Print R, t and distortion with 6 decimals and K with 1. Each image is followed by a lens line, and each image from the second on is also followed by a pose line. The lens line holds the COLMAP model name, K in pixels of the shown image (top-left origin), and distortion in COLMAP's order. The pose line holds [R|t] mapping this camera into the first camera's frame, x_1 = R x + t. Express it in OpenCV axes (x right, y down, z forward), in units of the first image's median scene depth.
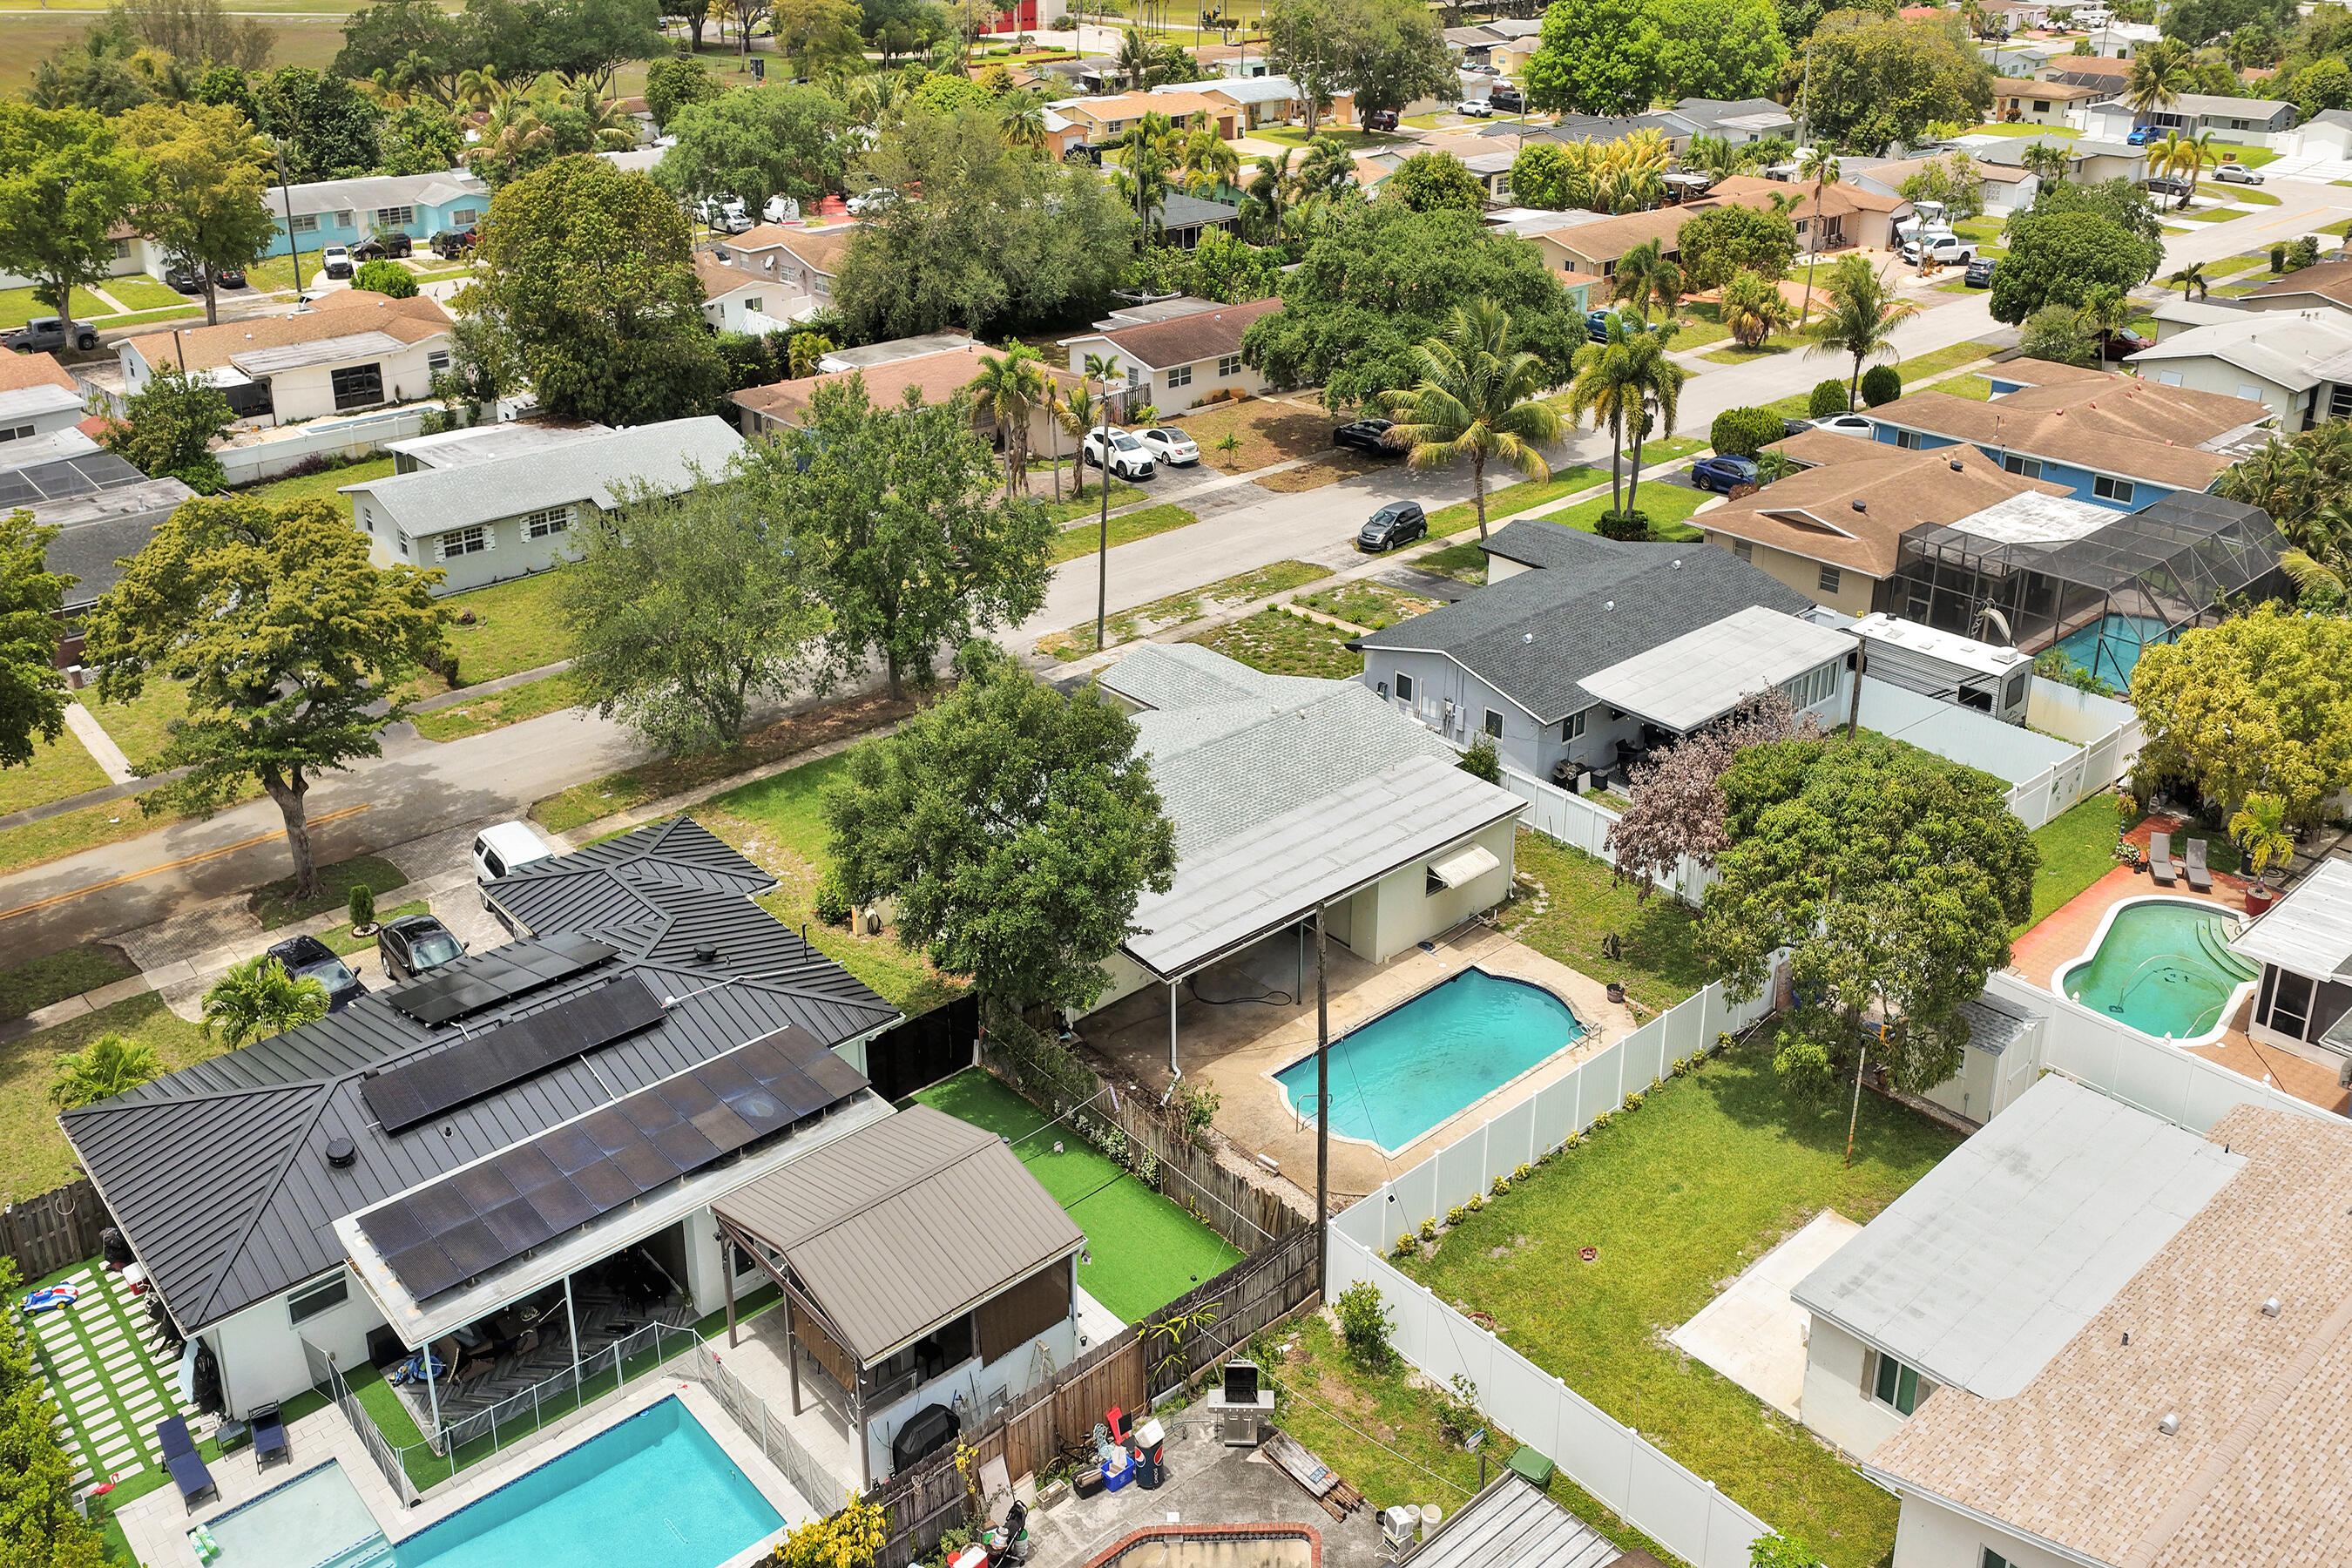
lens RADIAL K [[1967.5, 0, 1178.7], [0, 1967.5, 591.8], [0, 0, 1]] dist [-0.006265, 0.027997]
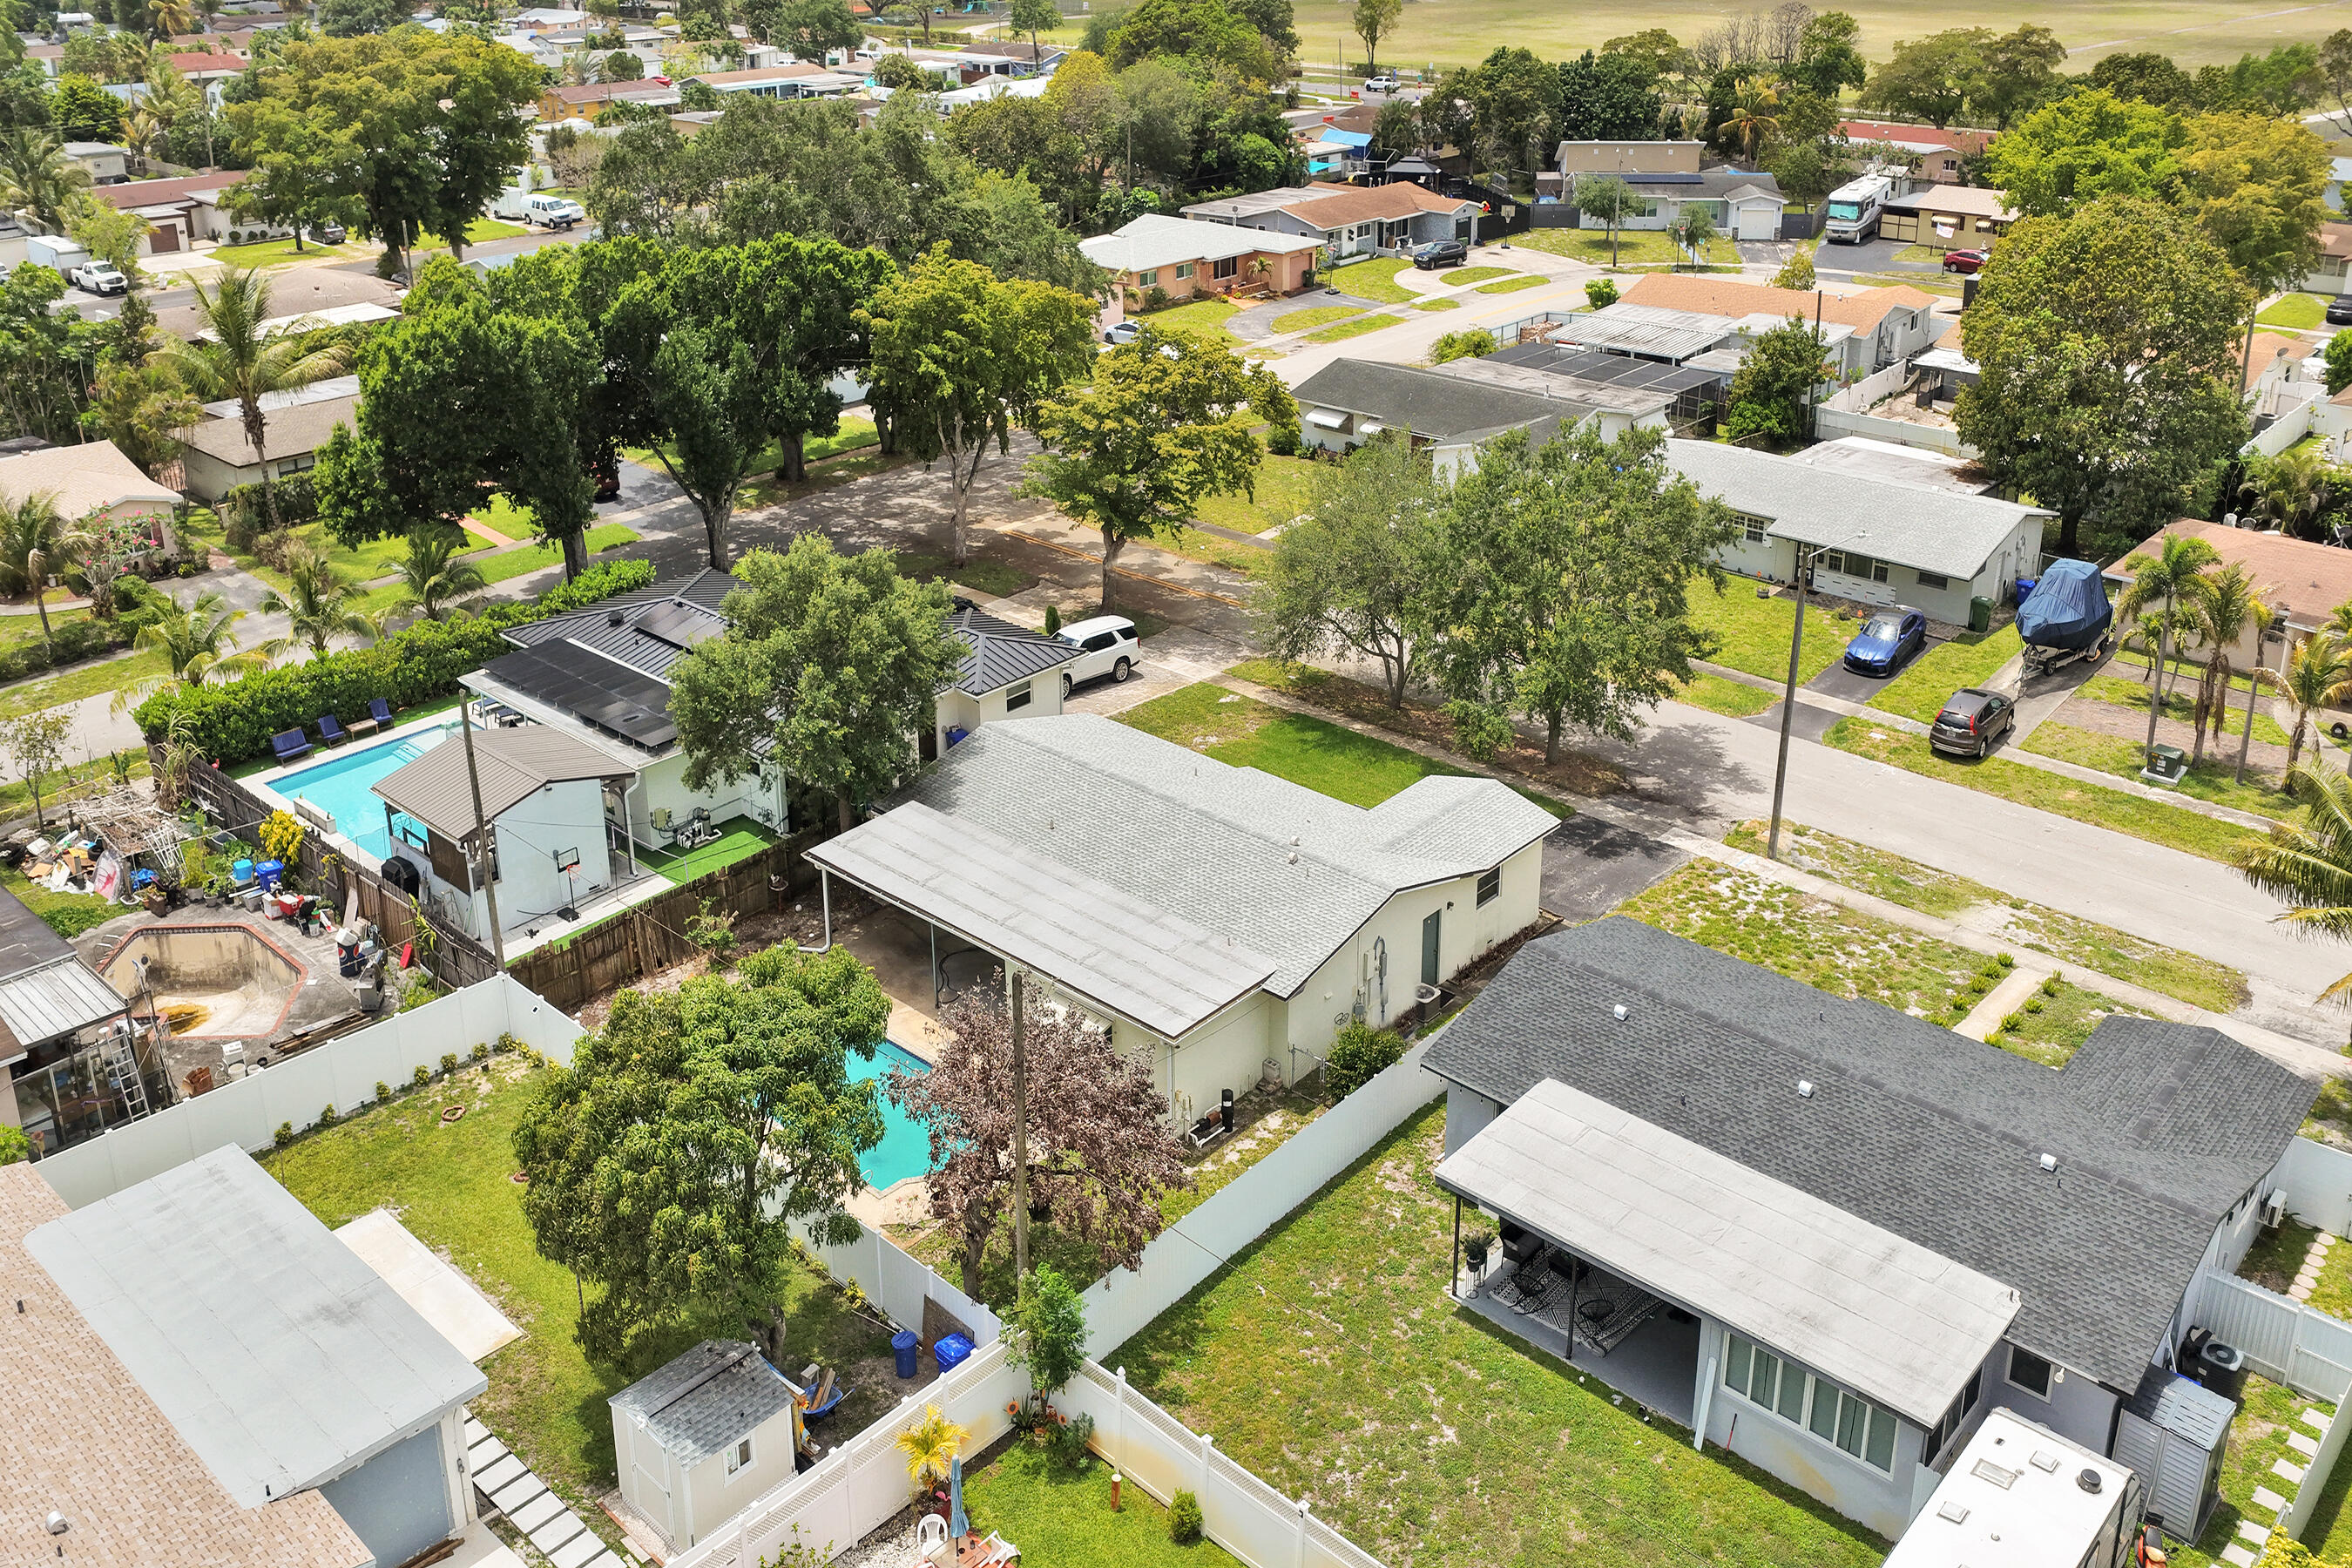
lens RADIAL K [[1953.1, 0, 1172.6], [0, 1953.1, 633.0], [0, 0, 1]] dist [-0.005311, 0.005716]
pose [[0.099316, 0.366986, -0.924910, 0.550464], [-0.347938, 0.883637, 0.313248, -0.185514], [0.932242, 0.290701, 0.215447, 0.504166]]
